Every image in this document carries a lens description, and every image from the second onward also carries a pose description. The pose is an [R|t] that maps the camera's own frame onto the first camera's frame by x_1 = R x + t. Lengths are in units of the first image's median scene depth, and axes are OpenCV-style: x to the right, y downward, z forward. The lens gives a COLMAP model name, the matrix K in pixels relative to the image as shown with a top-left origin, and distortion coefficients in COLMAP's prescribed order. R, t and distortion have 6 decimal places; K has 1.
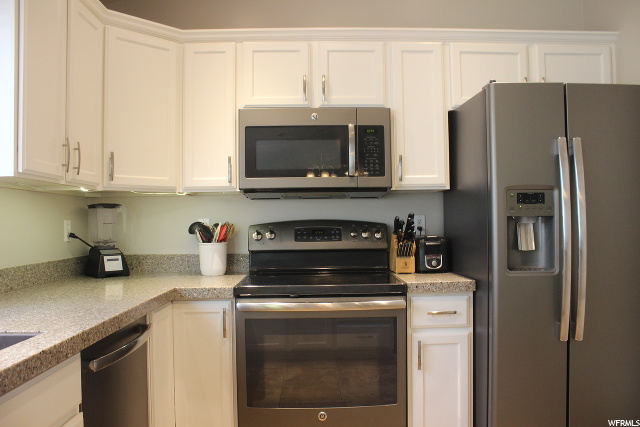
lens RADIAL K [[529.2, 0, 320.0], [0, 529.2, 213.5], [0, 0, 1]] dist [-0.172149, 0.162749]
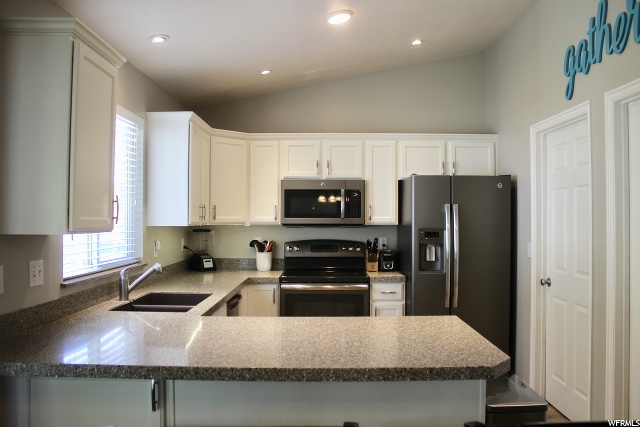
lens RADIAL K [[529.2, 0, 320.0], [0, 529.2, 213.5], [0, 0, 1]] dist [-0.172149, 0.162749]
pose [[0.999606, 0.012653, -0.025053, 0.026882], [-0.012449, 0.999888, 0.008314, -0.096938], [0.025156, -0.007999, 0.999652, -0.809784]]
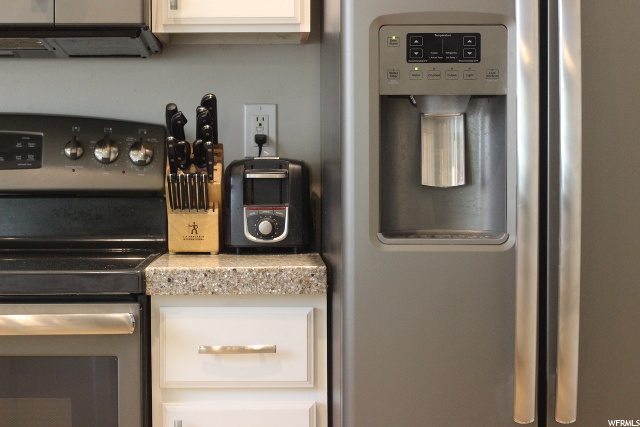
lens RADIAL K [[1492.3, 0, 320.0], [0, 1492.3, 213.5], [0, 0, 1]] dist [-0.068394, -0.164999]
pose [[0.999864, 0.009850, 0.013228, 0.245437], [-0.010492, 0.998725, 0.049370, 0.031468], [-0.012725, -0.049502, 0.998693, -0.080426]]
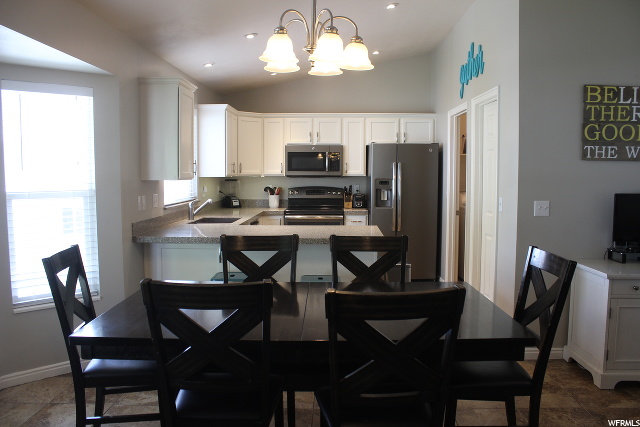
lens RADIAL K [[529.2, 0, 320.0], [0, 529.2, 213.5], [0, 0, 1]] dist [-0.172149, 0.162749]
pose [[0.998660, 0.017960, -0.048532, 0.154560], [-0.013125, 0.995082, 0.098184, -0.117614], [0.050057, -0.097415, 0.993984, -1.652442]]
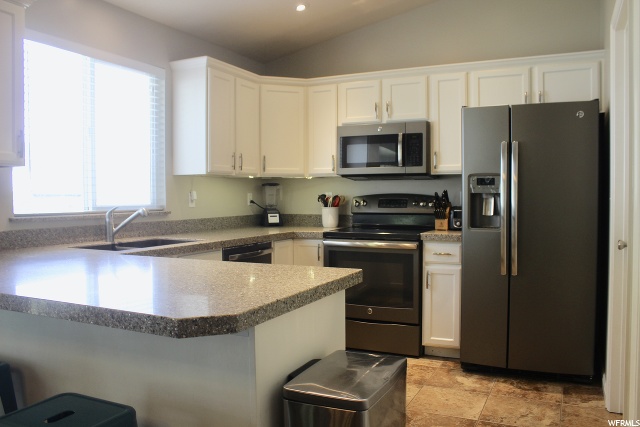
lens RADIAL K [[529.2, 0, 320.0], [0, 529.2, 213.5], [0, 0, 1]] dist [-0.172149, 0.162749]
pose [[0.889680, 0.024449, -0.455930, 0.549345], [0.001877, 0.998361, 0.057199, -0.020126], [0.456582, -0.051745, 0.888176, -0.499726]]
